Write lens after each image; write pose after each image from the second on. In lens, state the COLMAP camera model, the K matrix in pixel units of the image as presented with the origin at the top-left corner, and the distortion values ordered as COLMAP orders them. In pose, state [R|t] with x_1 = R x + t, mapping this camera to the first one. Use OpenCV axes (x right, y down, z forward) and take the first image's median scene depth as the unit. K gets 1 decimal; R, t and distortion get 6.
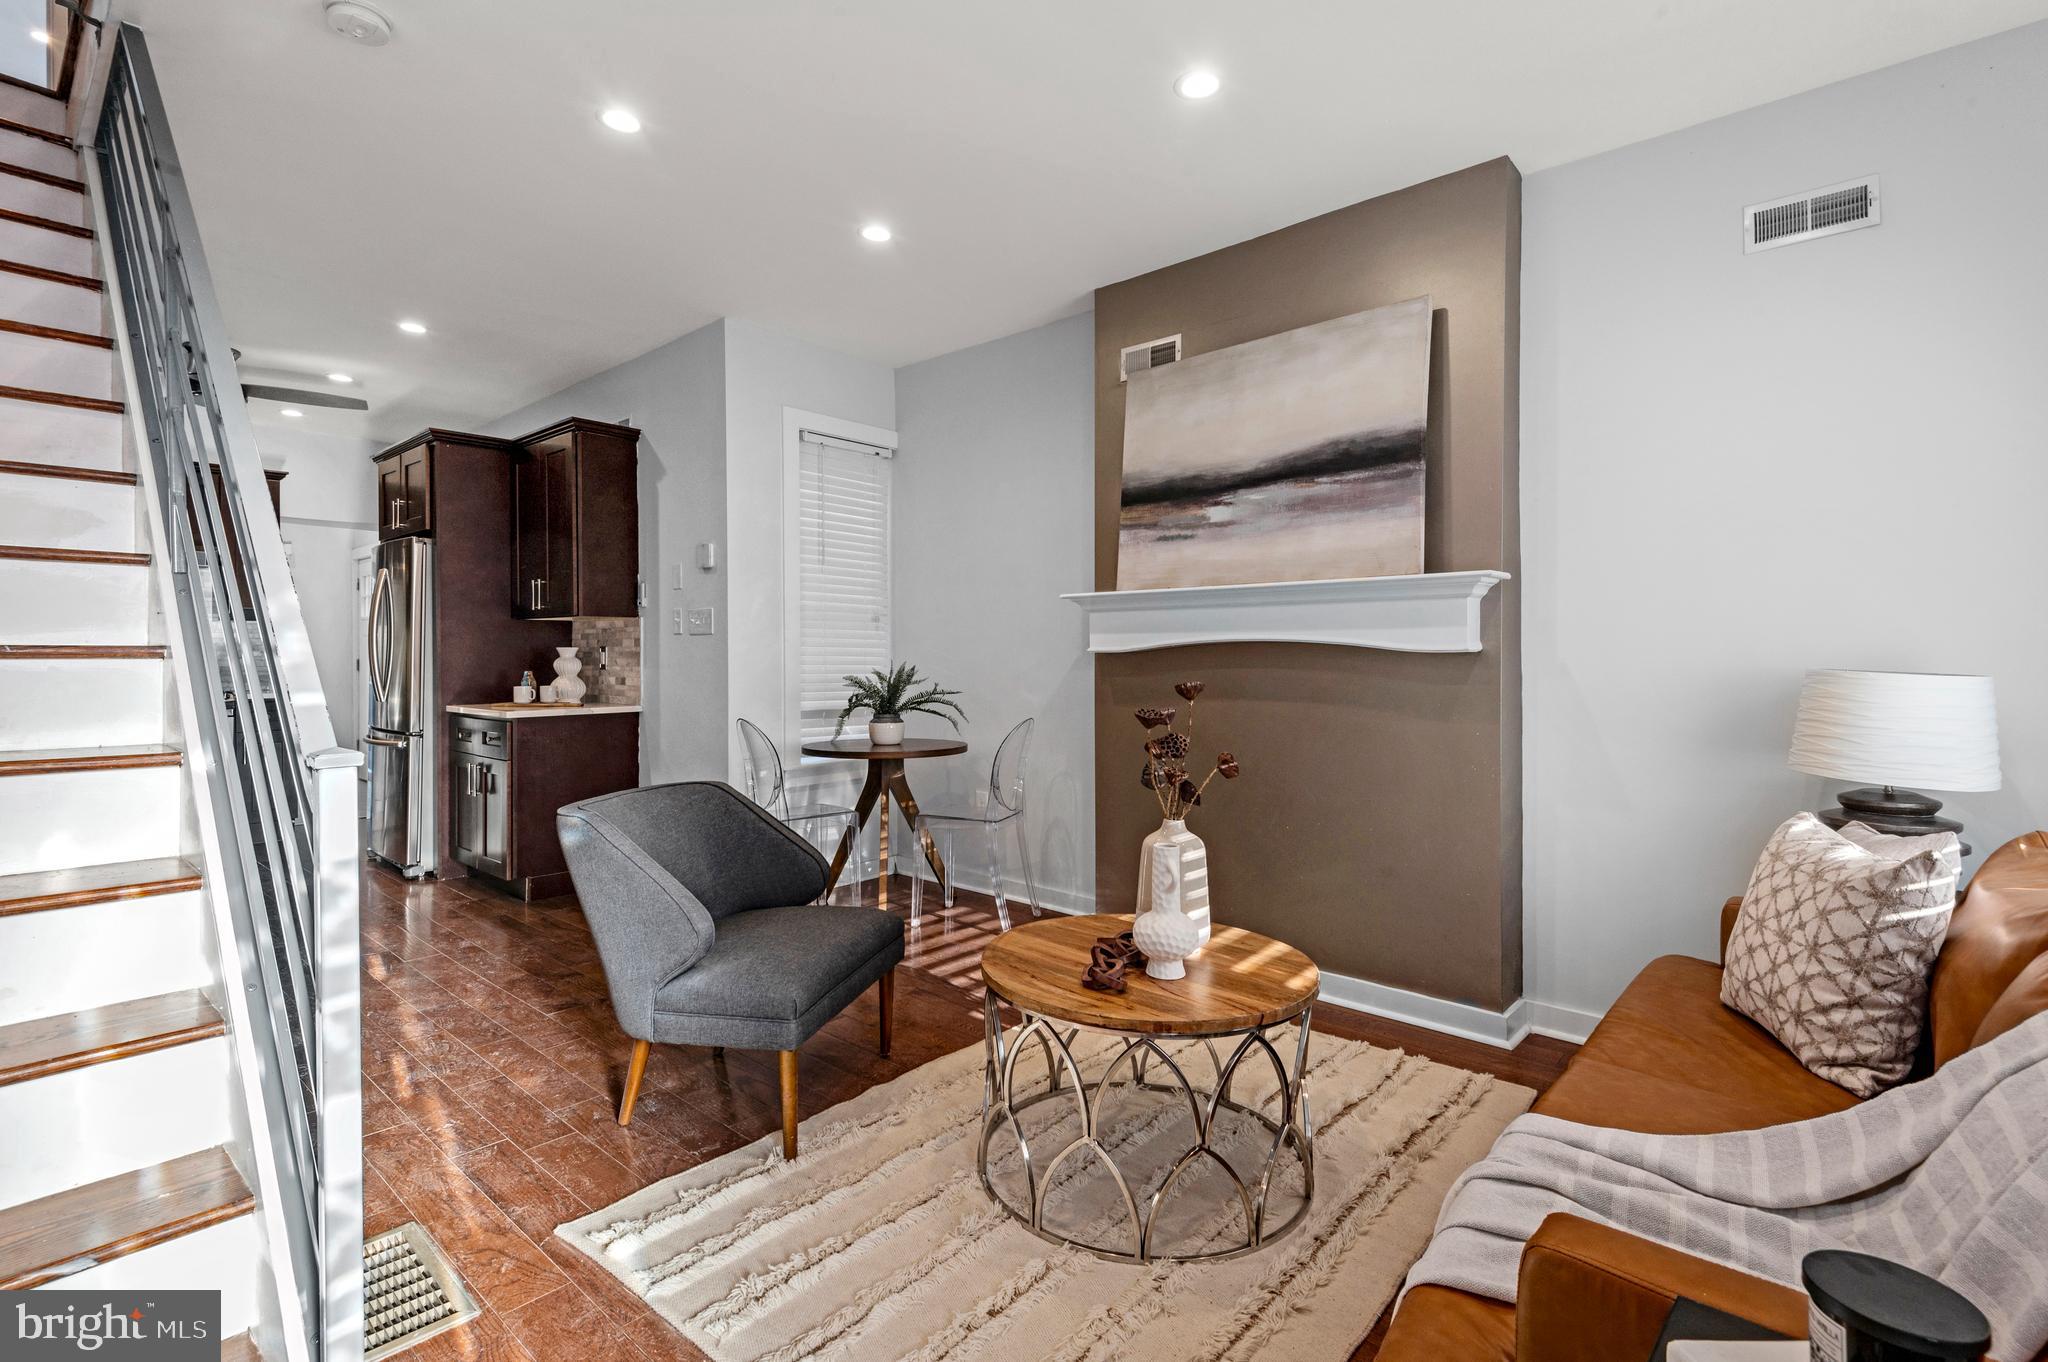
lens RADIAL K [[945.7, 0, 1026.6], [0, 945.7, 676.2], [0, 0, 1]] dist [0.012098, -0.004084]
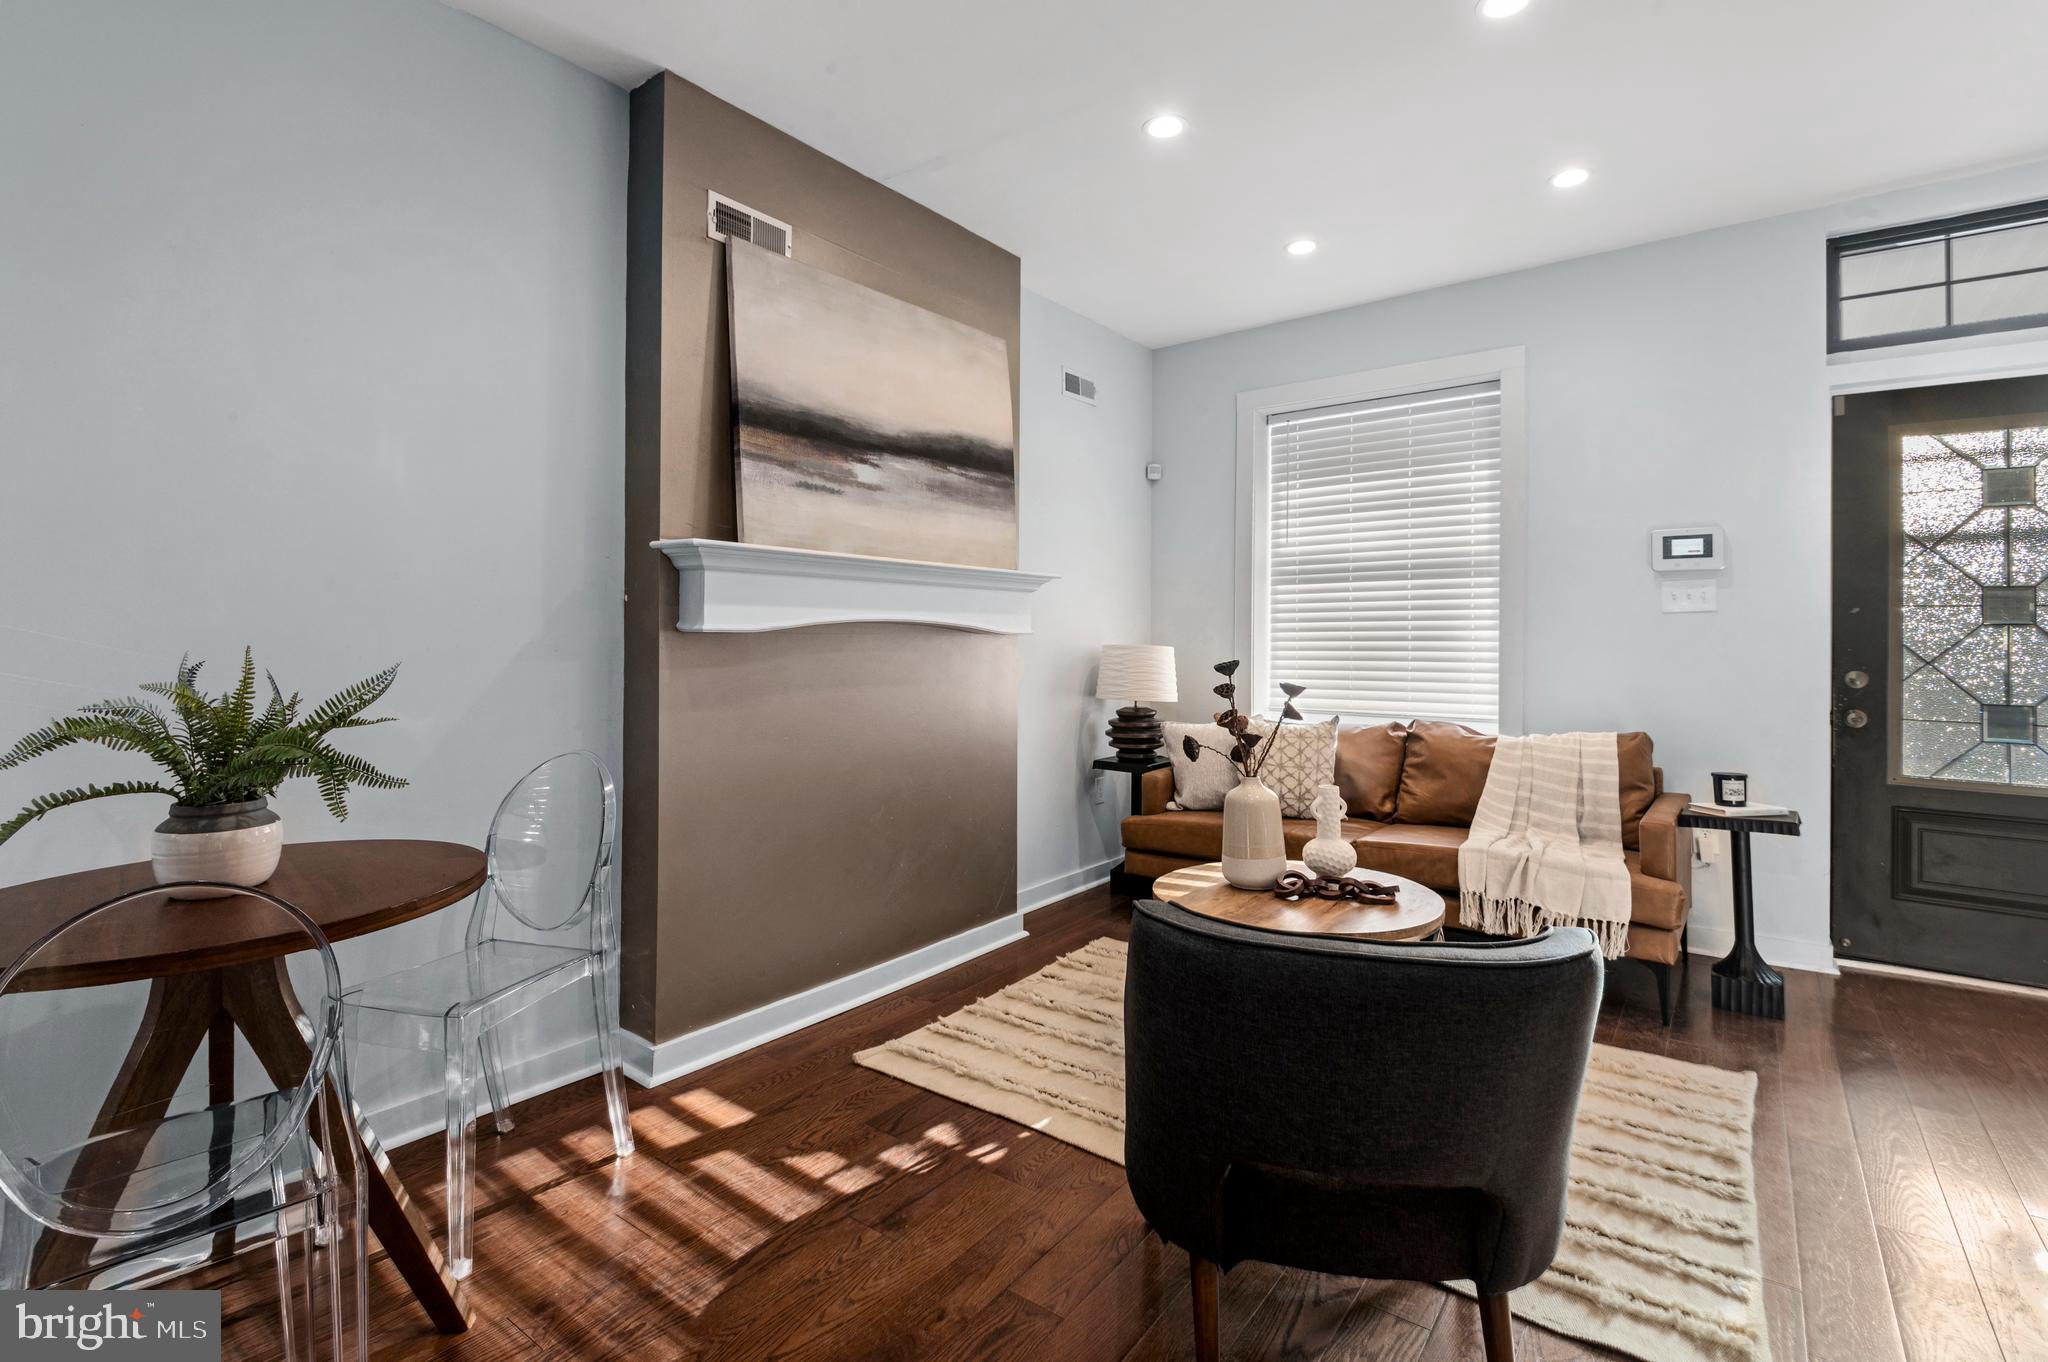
lens RADIAL K [[945.7, 0, 1064.1], [0, 945.7, 630.3], [0, 0, 1]] dist [0.012098, -0.004084]
pose [[-0.115026, 0.000845, 0.993362, -0.676510], [0.012200, 0.999925, 0.000562, -0.026403], [-0.993288, 0.012184, -0.115027, 0.918842]]
